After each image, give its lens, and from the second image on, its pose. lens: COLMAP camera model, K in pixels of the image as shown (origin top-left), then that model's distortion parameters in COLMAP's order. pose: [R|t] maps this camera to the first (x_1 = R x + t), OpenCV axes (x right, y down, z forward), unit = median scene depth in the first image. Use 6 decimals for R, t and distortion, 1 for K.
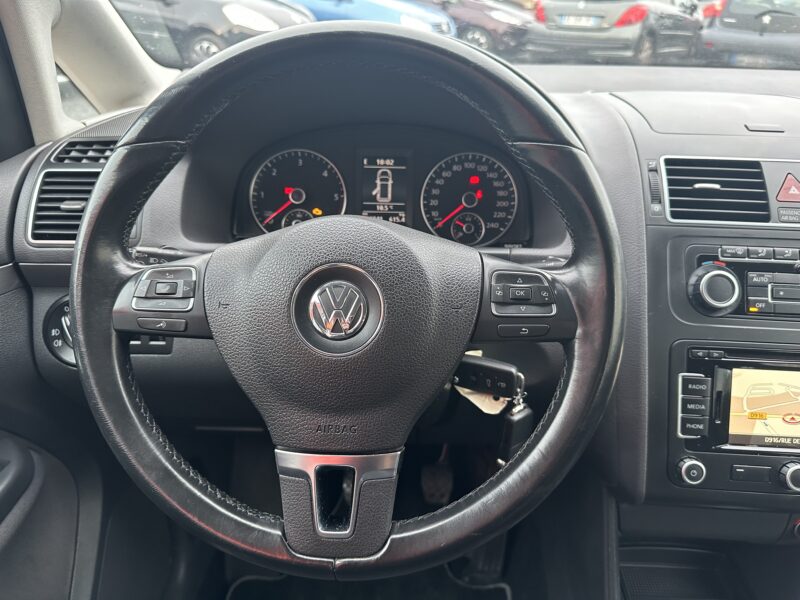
lens RADIAL K [[601.3, 0, 400.0], [0, 601.3, 300.0], [0, 0, 1]] dist [0.047692, -0.007039]
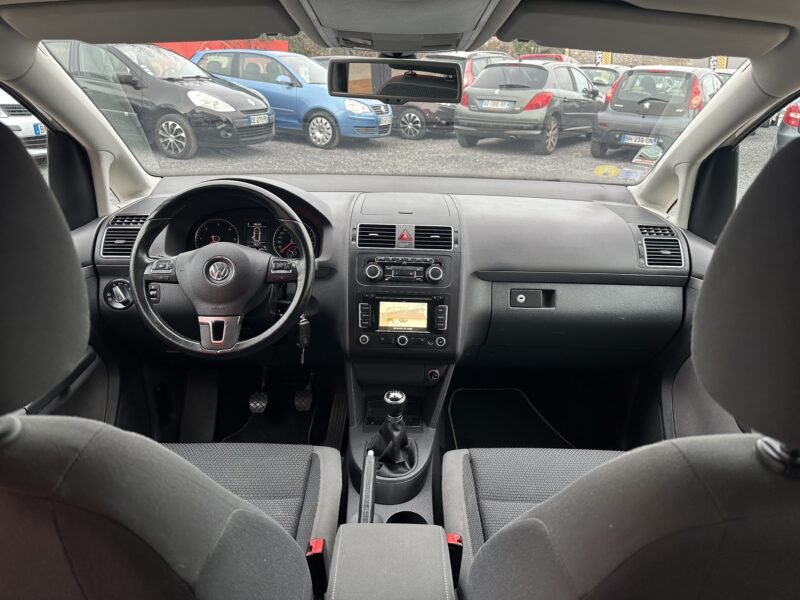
lens RADIAL K [[570.5, 0, 400.0], [0, 570.5, 300.0], [0, 0, 1]] dist [0.104649, -0.003805]
pose [[0.997713, -0.011252, 0.066647, 0.462379], [0.016963, 0.996173, -0.085746, 0.319871], [-0.065428, 0.086681, 0.994085, -1.491945]]
